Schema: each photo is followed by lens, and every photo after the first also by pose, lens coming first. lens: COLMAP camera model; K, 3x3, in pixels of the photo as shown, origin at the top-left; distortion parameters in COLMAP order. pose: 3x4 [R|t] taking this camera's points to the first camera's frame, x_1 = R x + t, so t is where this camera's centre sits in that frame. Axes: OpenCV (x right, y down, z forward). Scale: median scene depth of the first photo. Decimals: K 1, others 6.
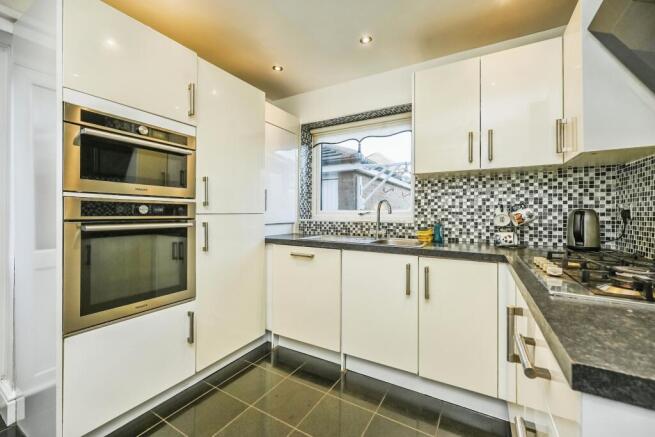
lens RADIAL K [[270.4, 0, 327.3], [0, 270.4, 215.6], [0, 0, 1]] dist [0.000649, -0.000947]
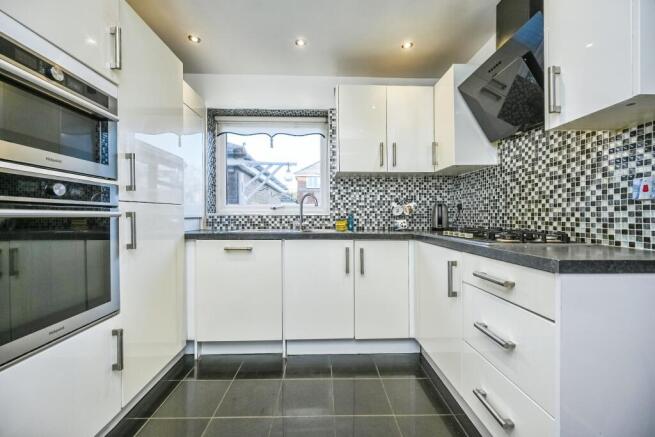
lens RADIAL K [[270.4, 0, 328.3], [0, 270.4, 217.8], [0, 0, 1]] dist [0.000649, -0.000947]
pose [[0.847050, -0.010474, 0.531410, -0.352938], [0.009814, 0.999944, 0.004066, 0.040695], [-0.531423, 0.001772, 0.847105, 0.038379]]
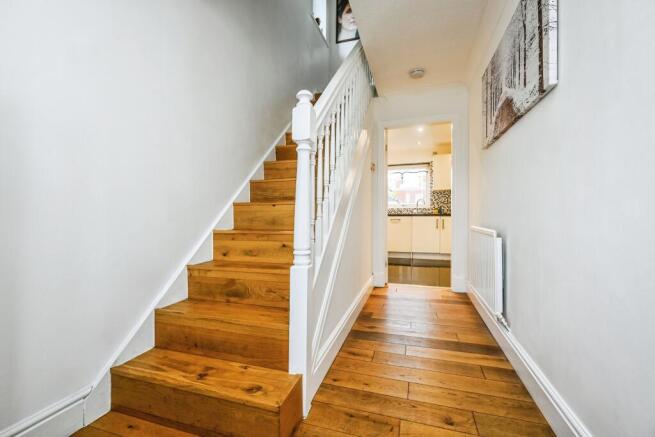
lens RADIAL K [[270.4, 0, 329.4], [0, 270.4, 222.4], [0, 0, 1]] dist [0.000649, -0.000947]
pose [[0.978964, -0.002635, 0.204014, -1.393650], [0.003268, 0.999991, -0.002767, 0.204534], [-0.204005, 0.003375, 0.978964, -1.617870]]
